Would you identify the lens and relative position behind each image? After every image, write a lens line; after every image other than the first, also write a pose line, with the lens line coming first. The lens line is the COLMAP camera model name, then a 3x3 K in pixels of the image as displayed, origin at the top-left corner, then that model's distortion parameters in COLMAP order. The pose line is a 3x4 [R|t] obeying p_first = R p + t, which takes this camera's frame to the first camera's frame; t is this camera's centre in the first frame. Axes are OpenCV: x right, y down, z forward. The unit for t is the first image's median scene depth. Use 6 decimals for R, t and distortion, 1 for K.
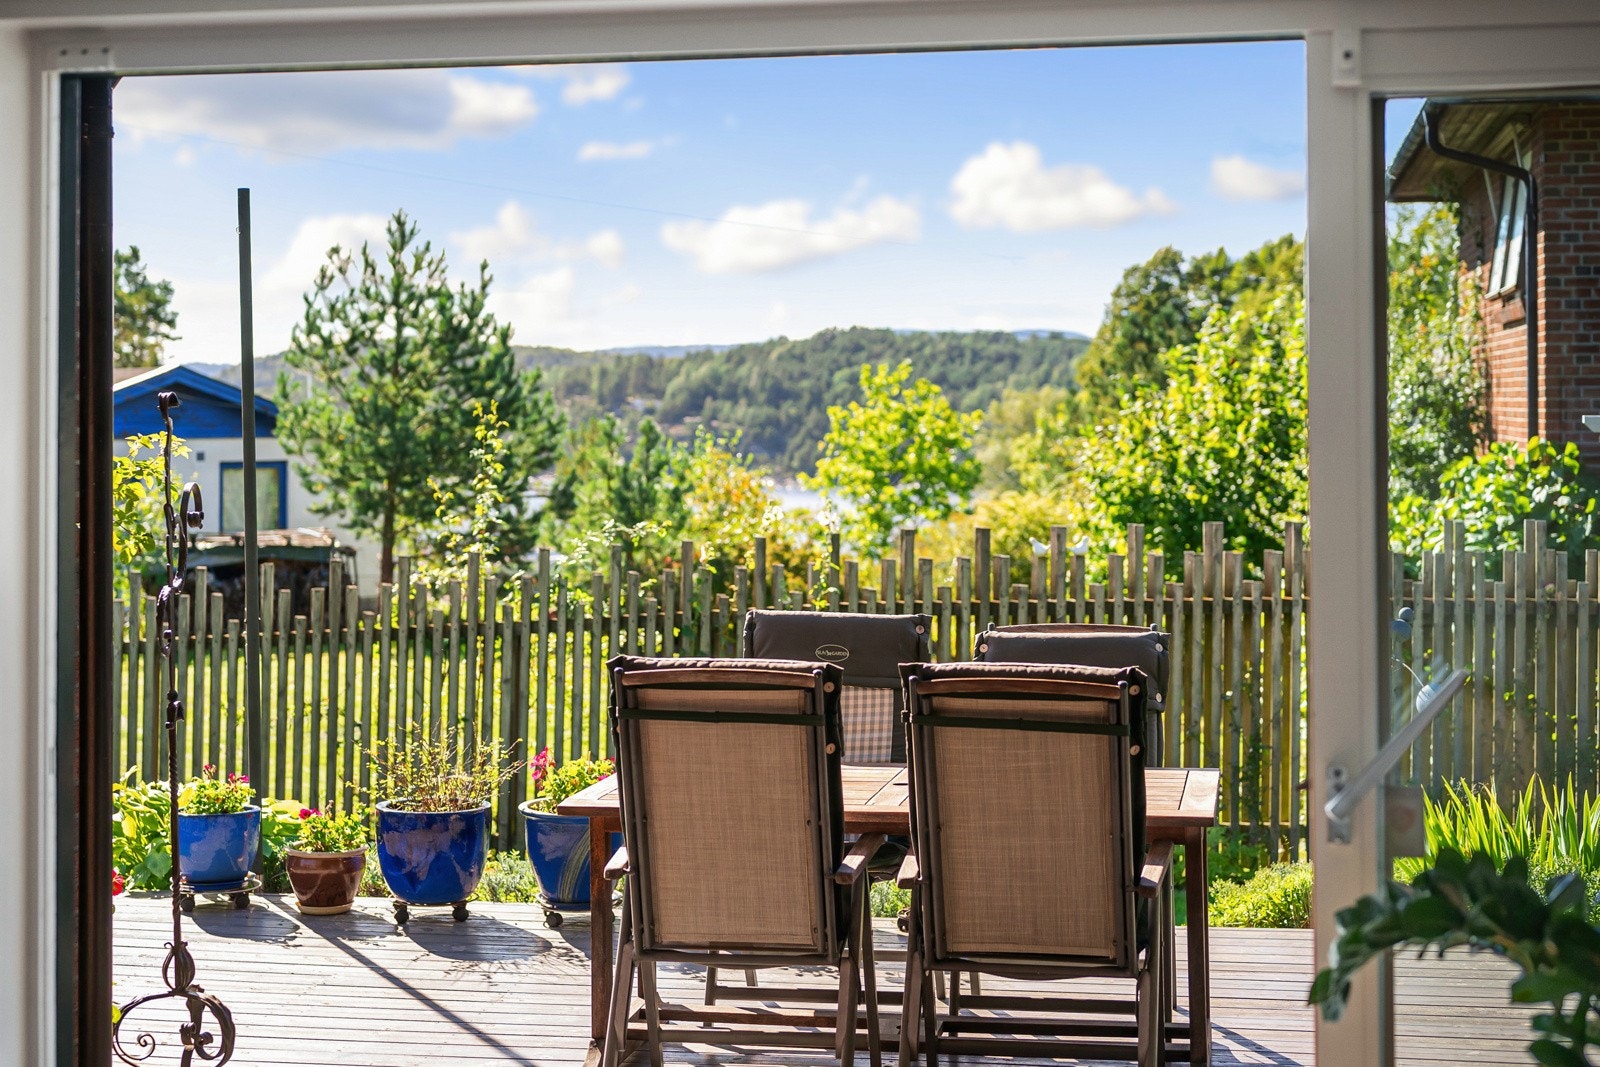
lens RADIAL K [[3288.1, 0, 799.2], [0, 3288.1, 534.6], [0, 0, 1]] dist [-0.243308, 0.000000]
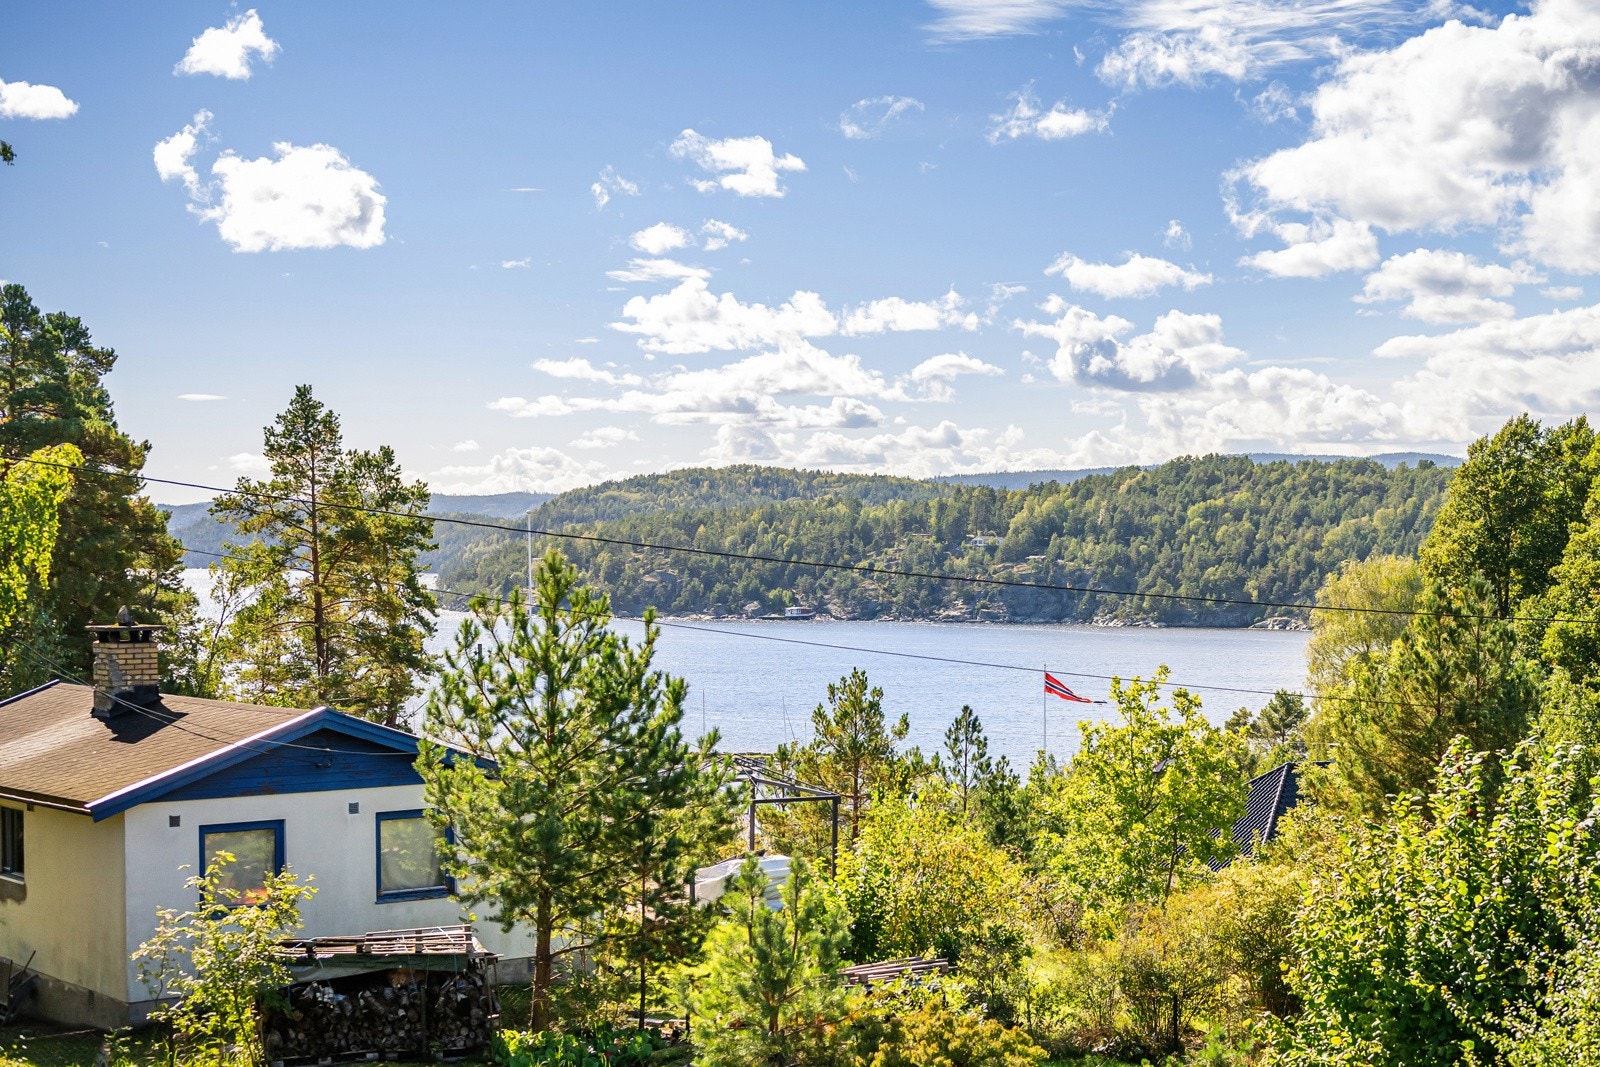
lens RADIAL K [[3288.1, 0, 800.6], [0, 3288.1, 530.7], [0, 0, 1]] dist [-0.243308, 0.000000]
pose [[0.990126, -0.005839, -0.140060, 0.041060], [0.007765, 0.999883, 0.013213, -0.071048], [0.139967, -0.014170, 0.990055, 0.081598]]
